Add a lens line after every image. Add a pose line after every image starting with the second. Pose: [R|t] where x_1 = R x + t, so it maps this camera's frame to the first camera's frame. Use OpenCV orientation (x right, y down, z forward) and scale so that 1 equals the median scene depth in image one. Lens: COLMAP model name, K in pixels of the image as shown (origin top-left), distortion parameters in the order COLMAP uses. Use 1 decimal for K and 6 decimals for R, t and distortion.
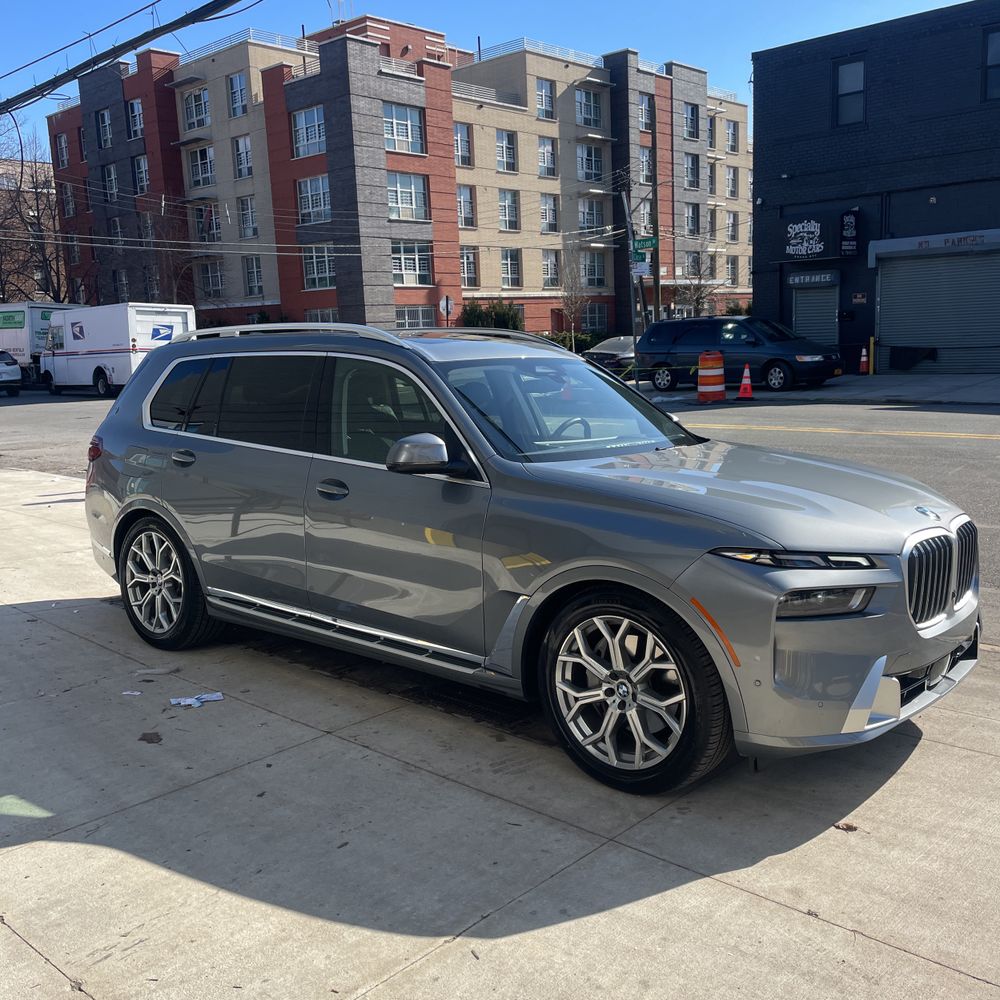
lens RADIAL K [[1007.8, 0, 506.0], [0, 1007.8, 508.9], [0, 0, 1]] dist [0.031081, 0.000000]
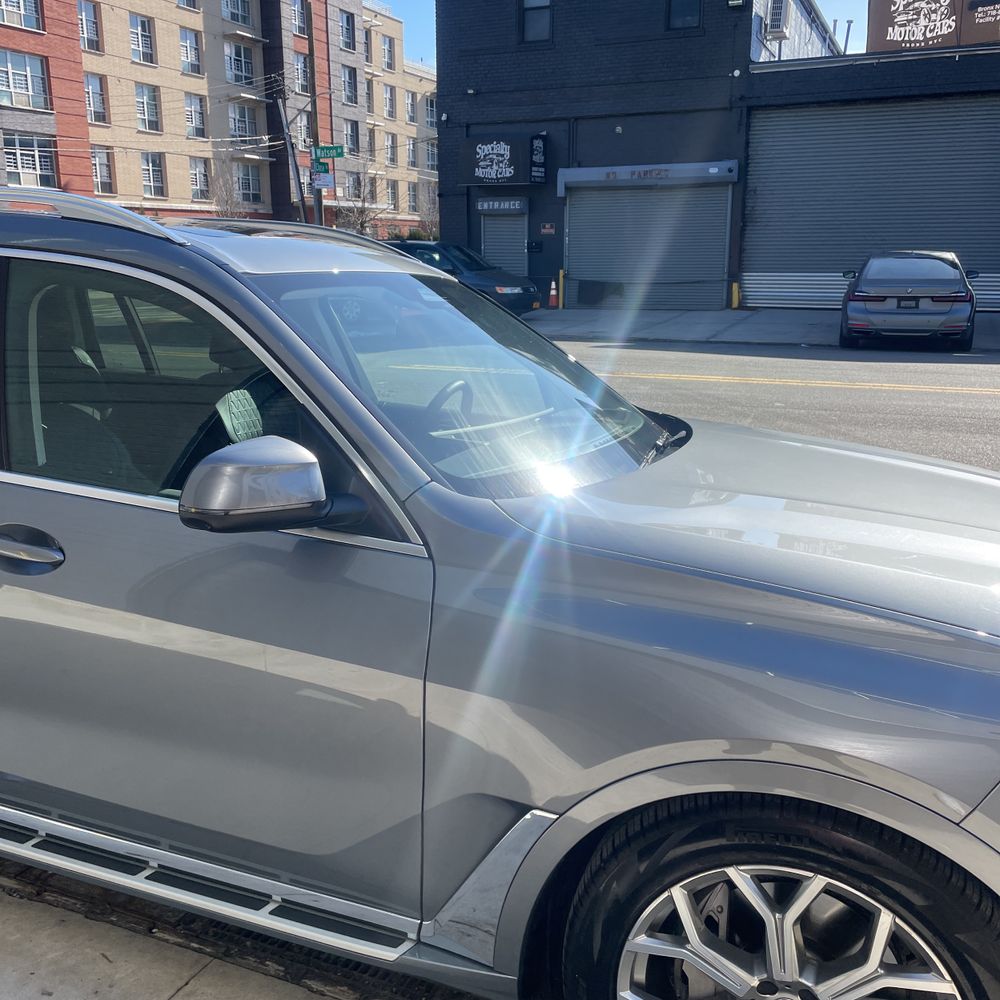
lens RADIAL K [[1007.8, 0, 493.8], [0, 1007.8, 496.7], [0, 0, 1]] dist [0.031081, 0.000000]
pose [[0.945447, -0.037949, 0.323559, -0.022584], [0.018990, 0.997923, 0.061554, -0.012766], [-0.325223, -0.052051, 0.944204, 0.094934]]
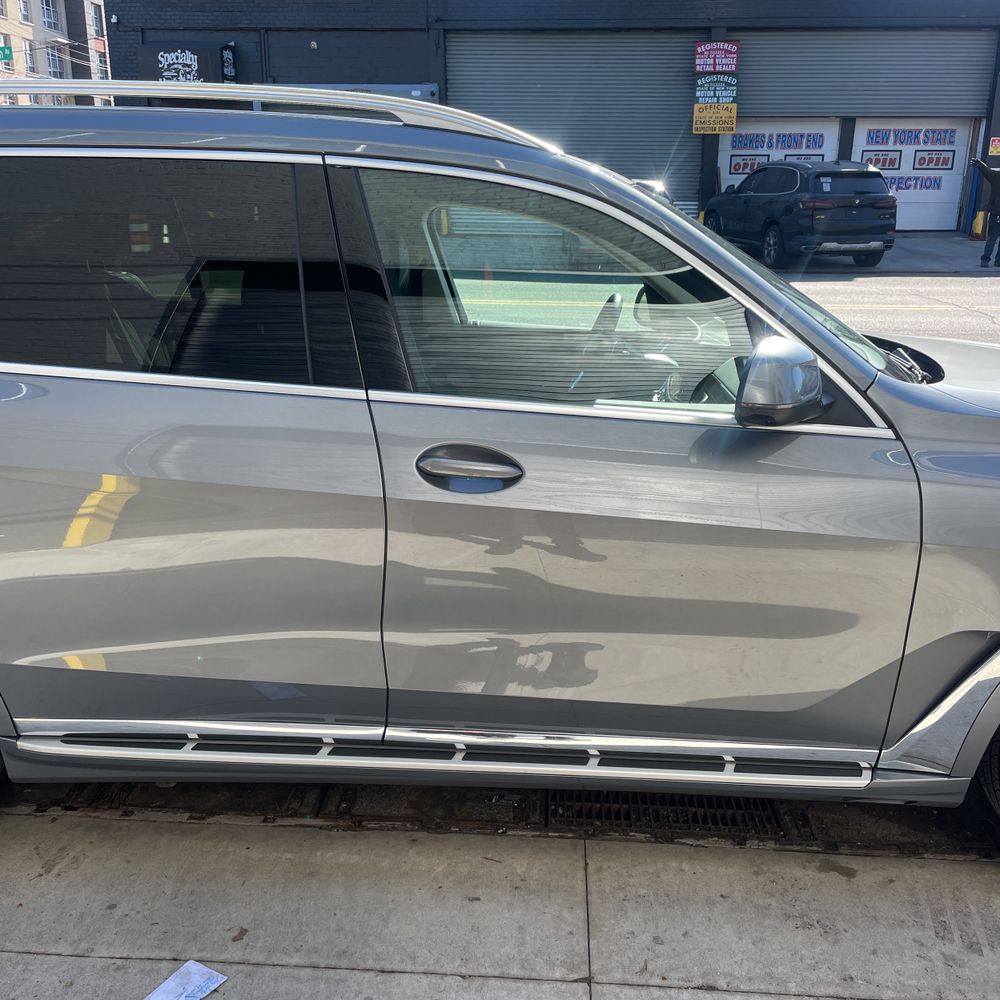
lens RADIAL K [[1007.8, 0, 496.6], [0, 1007.8, 518.3], [0, 0, 1]] dist [0.031081, 0.000000]
pose [[0.778929, -0.152394, 0.608314, -0.084017], [0.066090, 0.984571, 0.162026, -0.013269], [-0.623620, -0.086003, 0.776983, 0.121158]]
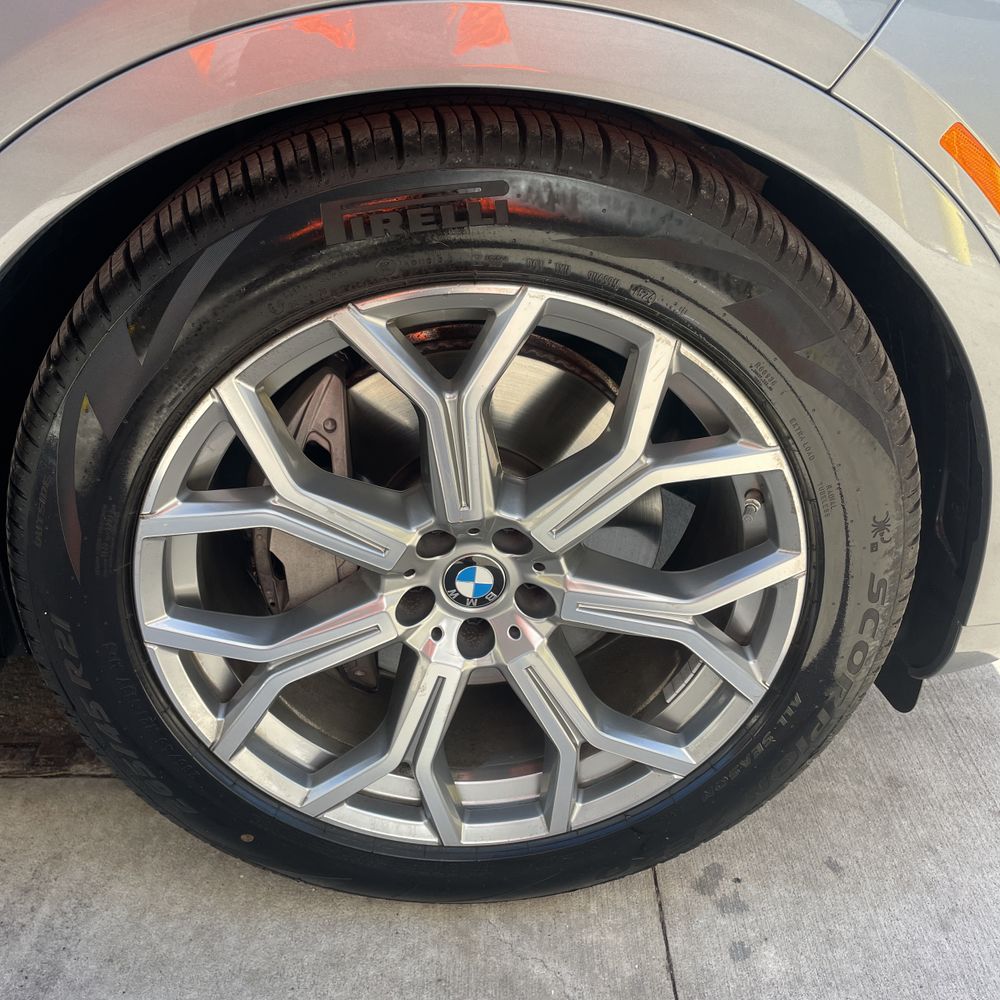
lens RADIAL K [[1007.8, 0, 499.5], [0, 1007.8, 495.0], [0, 0, 1]] dist [0.031081, 0.000000]
pose [[0.730046, -0.303666, 0.612225, -0.003147], [0.053192, 0.918386, 0.392094, 0.010063], [-0.681325, -0.253682, 0.686617, 0.127463]]
